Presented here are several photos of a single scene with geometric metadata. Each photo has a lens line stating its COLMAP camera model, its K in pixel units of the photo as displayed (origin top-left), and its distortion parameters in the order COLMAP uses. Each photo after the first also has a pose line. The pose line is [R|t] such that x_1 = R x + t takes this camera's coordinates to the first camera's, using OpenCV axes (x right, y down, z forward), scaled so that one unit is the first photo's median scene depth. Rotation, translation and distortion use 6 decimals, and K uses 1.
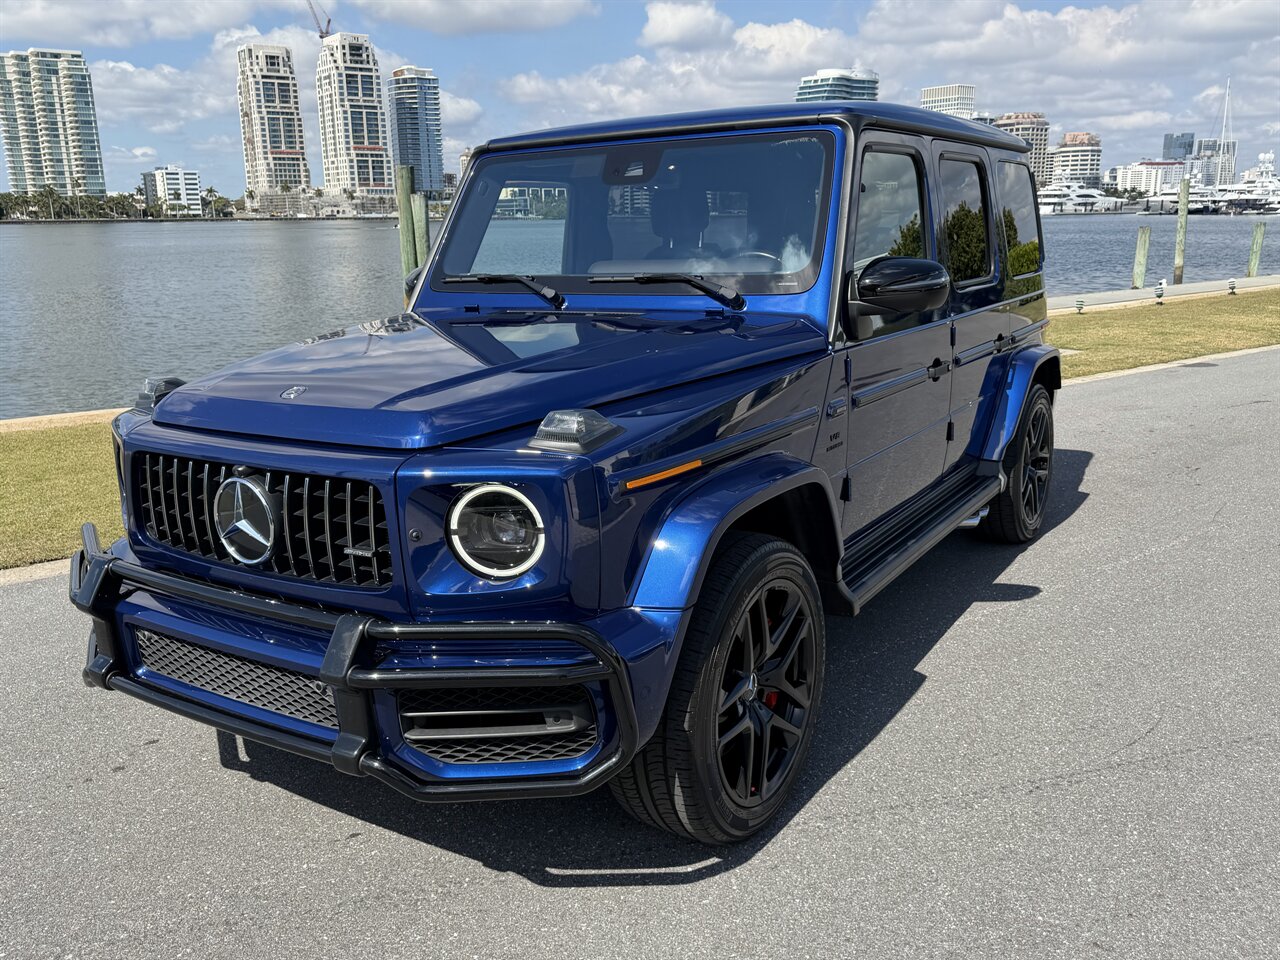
lens RADIAL K [[1034.2, 0, 637.2], [0, 1034.2, 501.7], [0, 0, 1]] dist [0.034557, -0.051595]
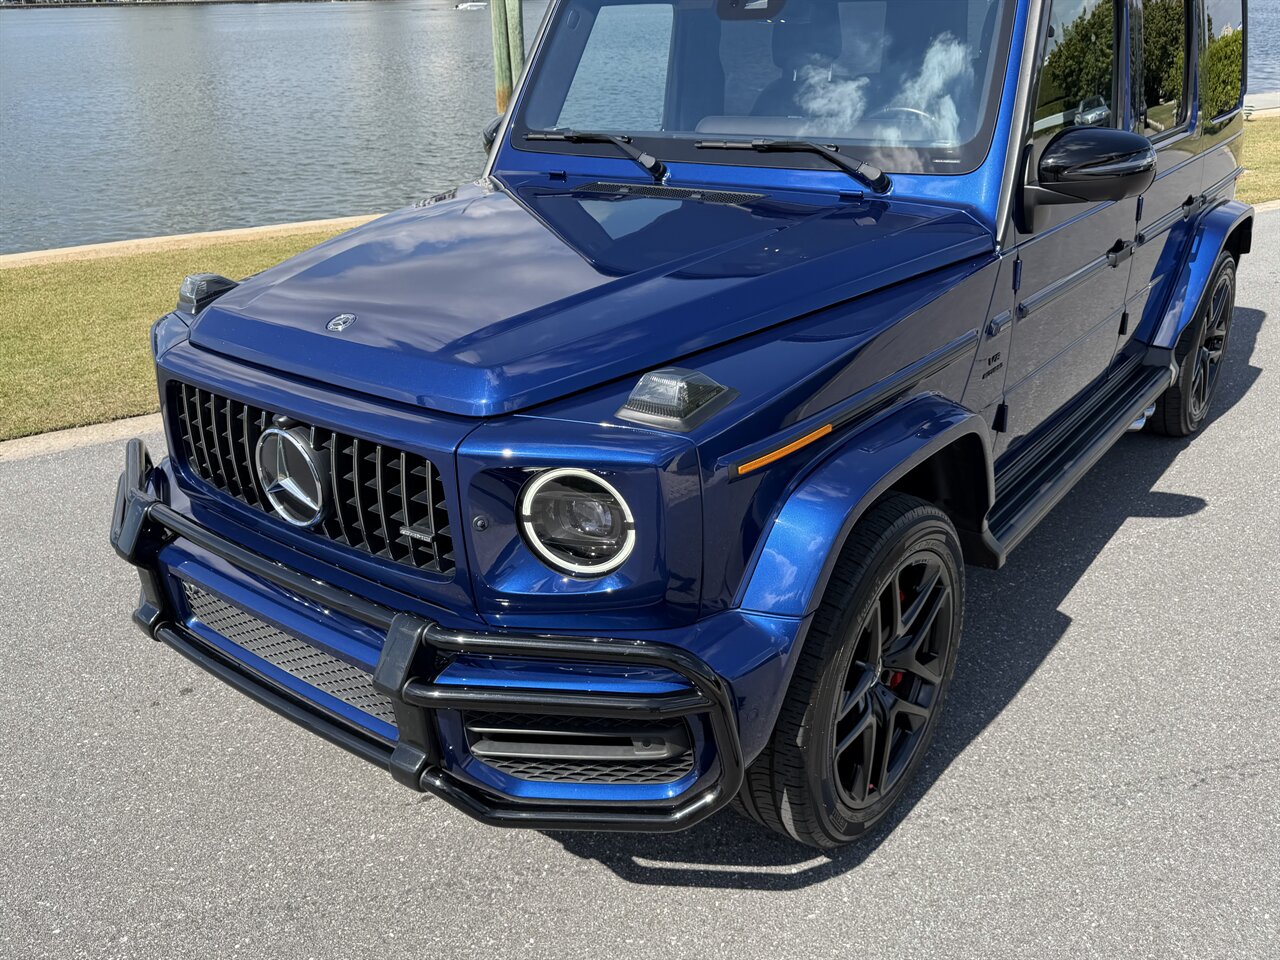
lens RADIAL K [[1034.2, 0, 635.8], [0, 1034.2, 492.7], [0, 0, 1]] dist [0.034557, -0.051595]
pose [[0.995403, 0.033219, -0.089827, -0.016010], [-0.016659, 0.983678, 0.179166, -0.129129], [0.094313, -0.176846, 0.979709, 0.188388]]
